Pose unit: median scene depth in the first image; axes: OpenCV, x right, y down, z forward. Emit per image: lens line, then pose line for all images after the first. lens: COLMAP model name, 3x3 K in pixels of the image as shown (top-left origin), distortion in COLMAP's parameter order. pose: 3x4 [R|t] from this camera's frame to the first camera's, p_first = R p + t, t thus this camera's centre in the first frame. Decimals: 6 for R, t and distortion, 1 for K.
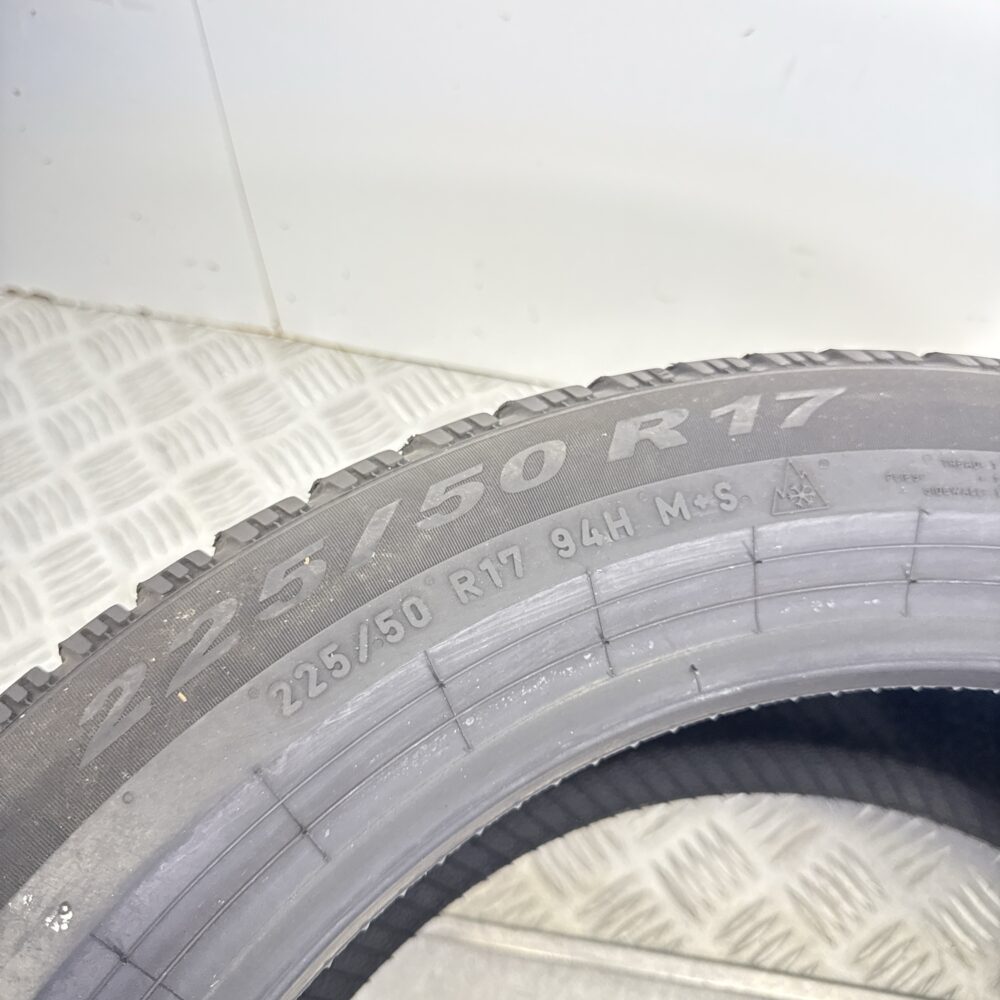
lens RADIAL K [[830.7, 0, 479.2], [0, 830.7, 478.1], [0, 0, 1]] dist [0.000530, -0.034249]
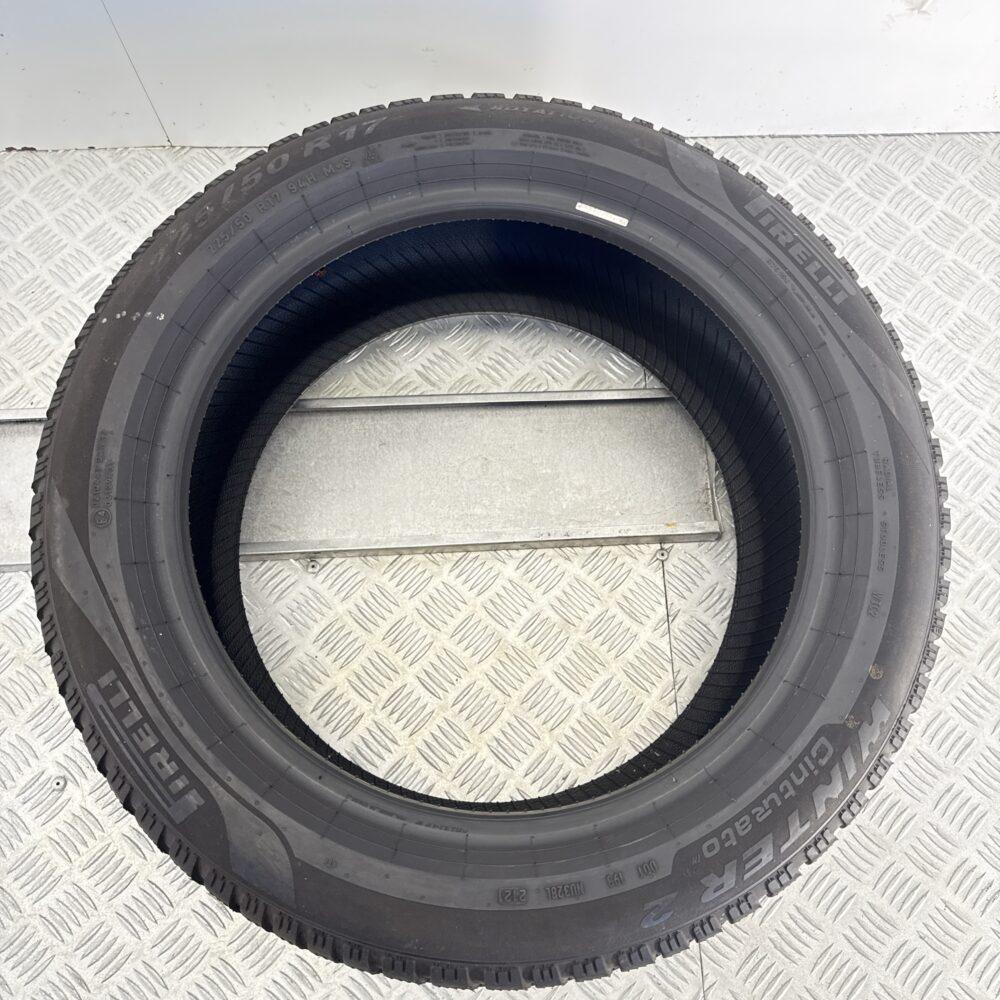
lens RADIAL K [[830.7, 0, 479.2], [0, 830.7, 478.1], [0, 0, 1]] dist [0.000530, -0.034249]
pose [[0.979409, -0.196225, 0.047473, 0.378285], [0.180502, 0.956441, 0.229432, 0.470237], [-0.090425, -0.216139, 0.972166, -1.997179]]
